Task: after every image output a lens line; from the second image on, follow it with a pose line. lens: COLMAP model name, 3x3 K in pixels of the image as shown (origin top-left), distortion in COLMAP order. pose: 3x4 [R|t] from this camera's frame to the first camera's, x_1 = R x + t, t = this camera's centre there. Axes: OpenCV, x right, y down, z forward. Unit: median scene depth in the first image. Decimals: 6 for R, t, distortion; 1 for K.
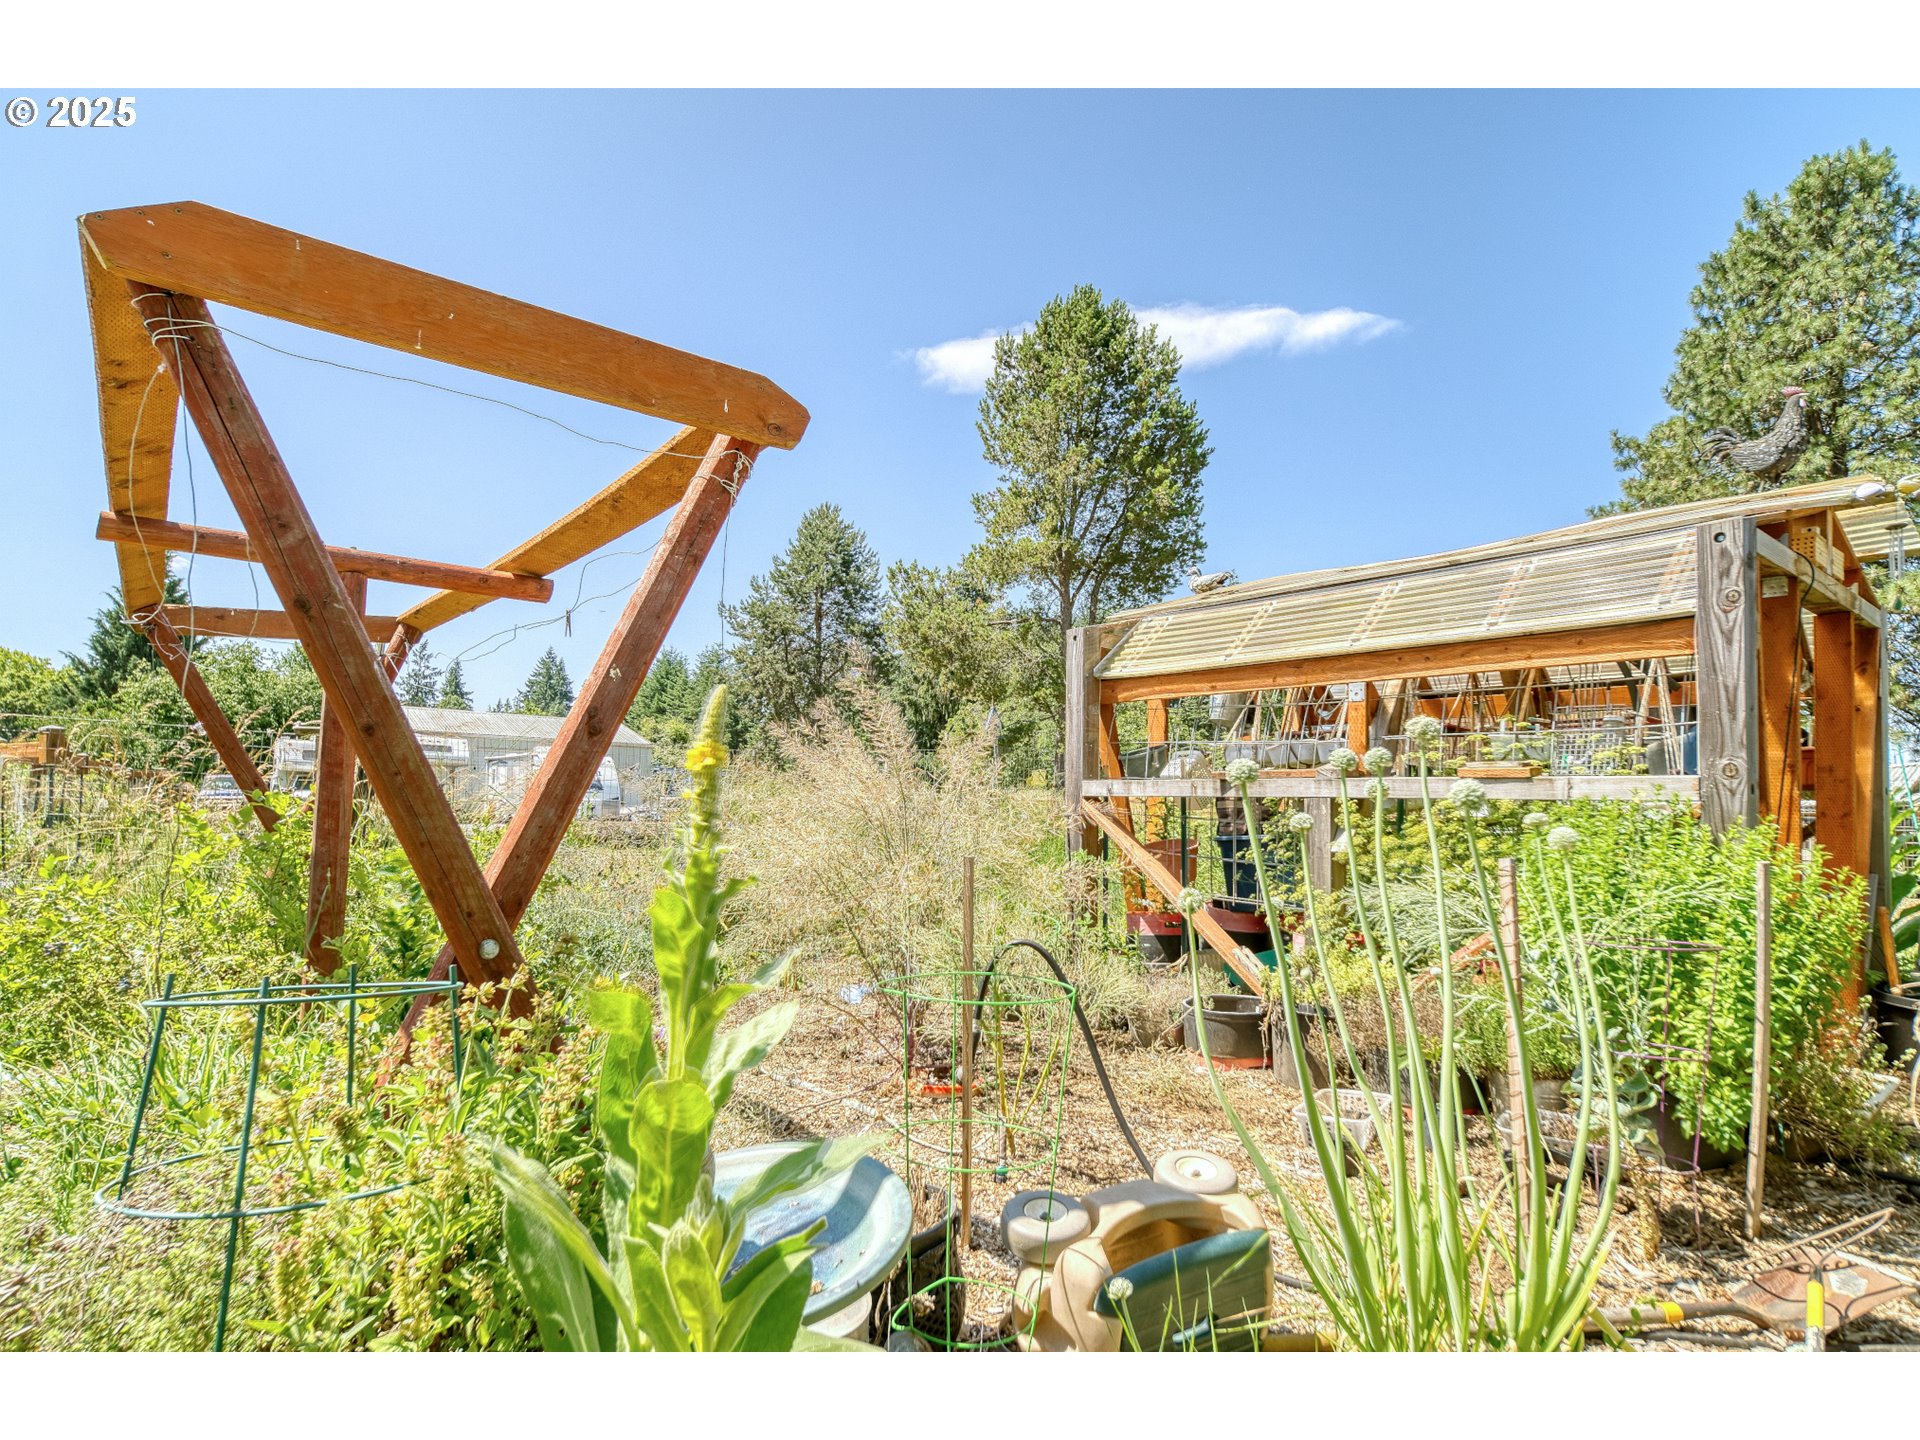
lens RADIAL K [[1044.1, 0, 965.2], [0, 1044.1, 728.9], [0, 0, 1]] dist [-0.007988, -0.001129]
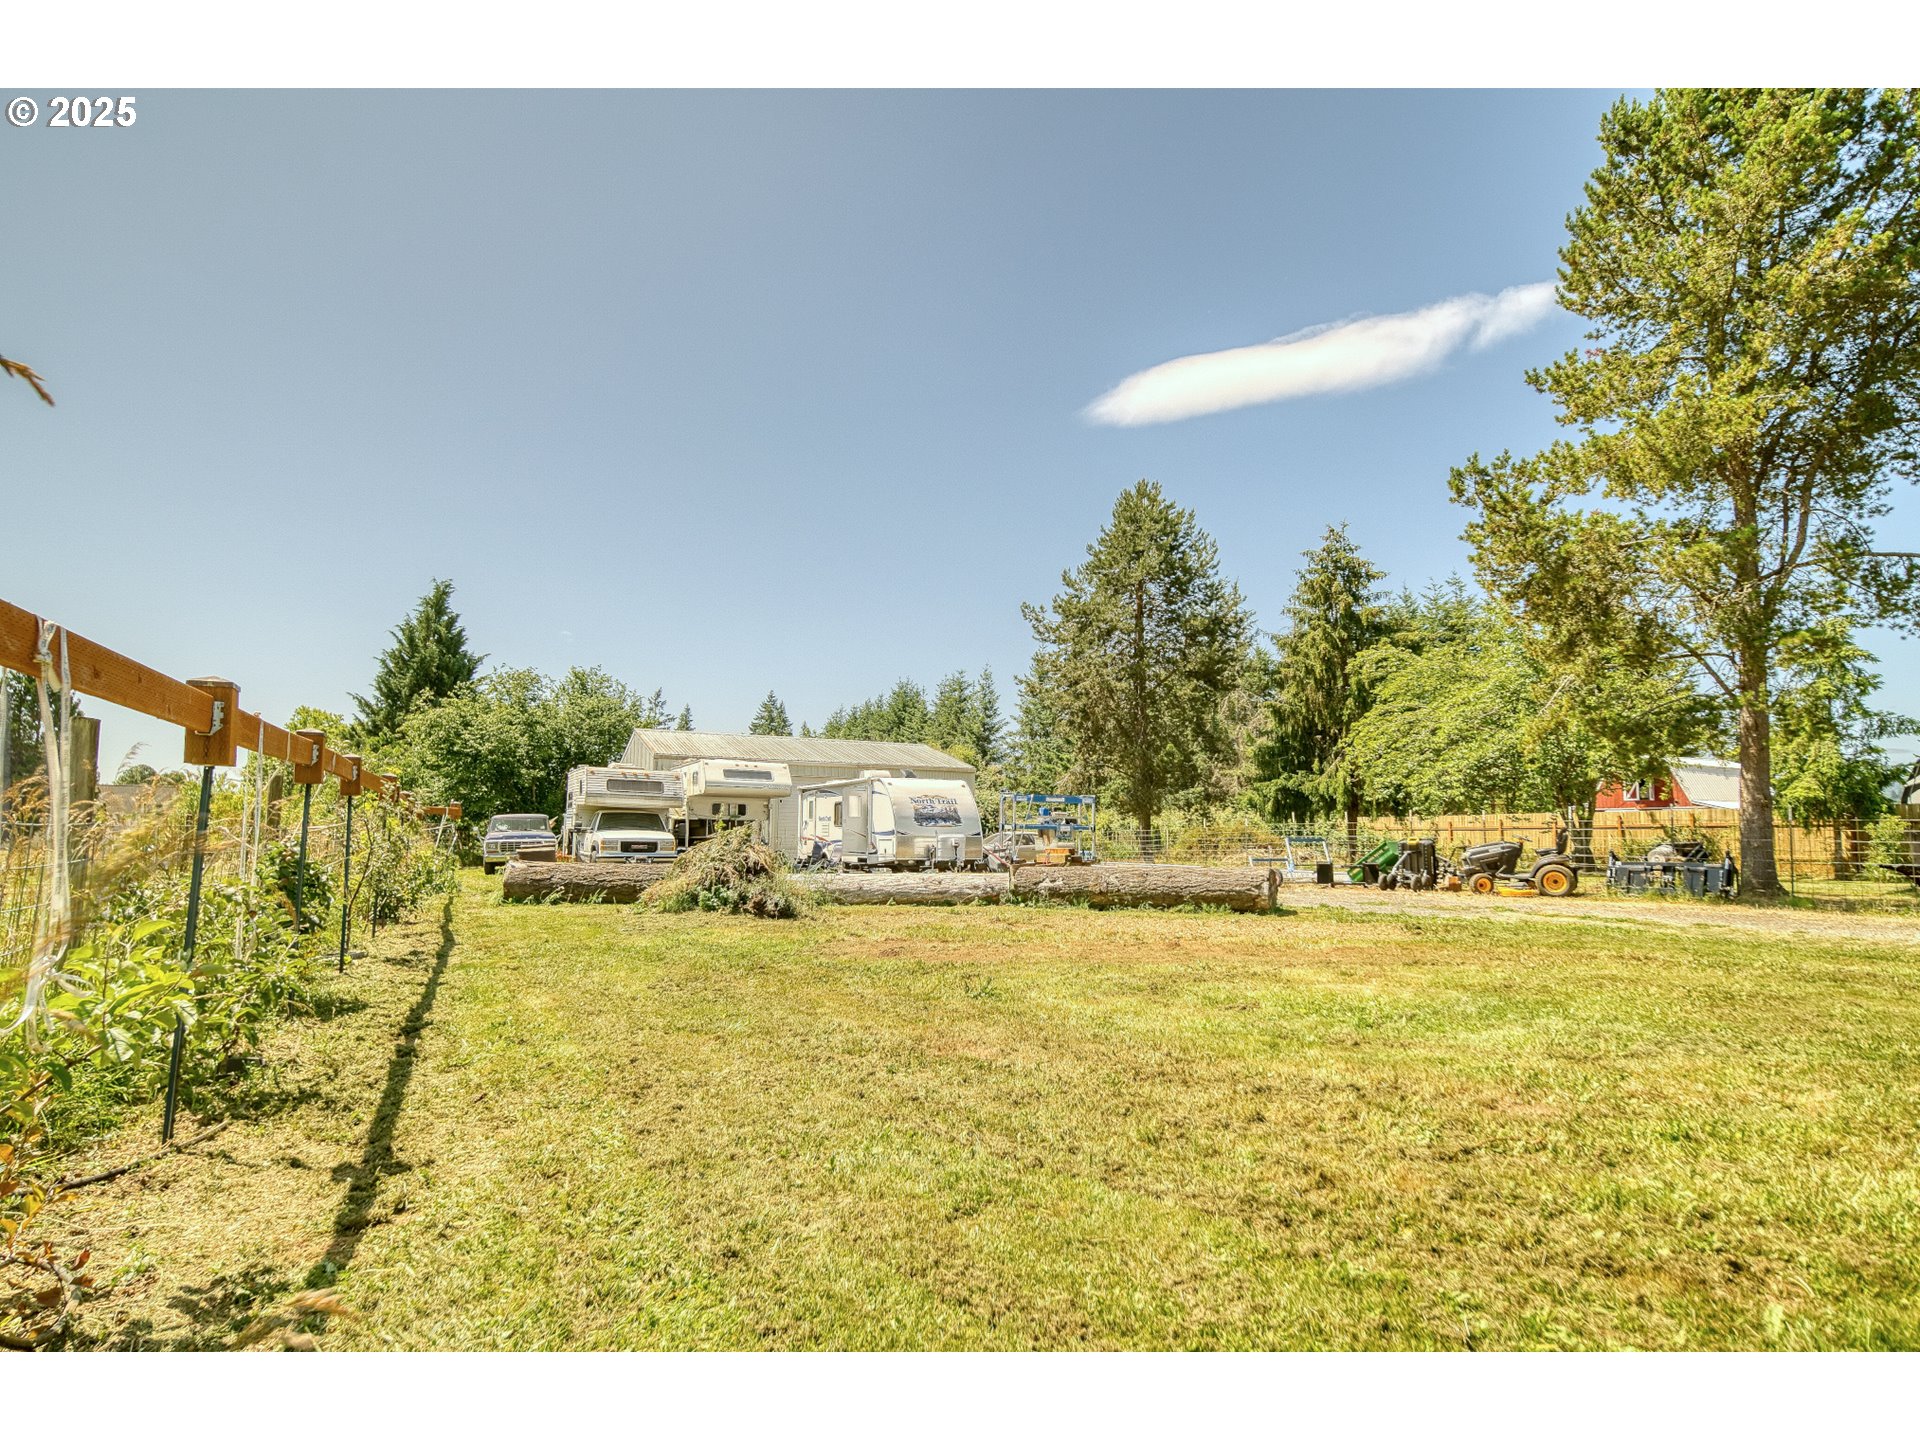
lens RADIAL K [[1044.1, 0, 958.9], [0, 1044.1, 710.3], [0, 0, 1]] dist [-0.007988, -0.001129]
pose [[0.981195, -0.037988, -0.189242, -0.123765], [0.028096, 0.998109, -0.054680, 0.011010], [0.190962, 0.048335, 0.980407, 0.149388]]
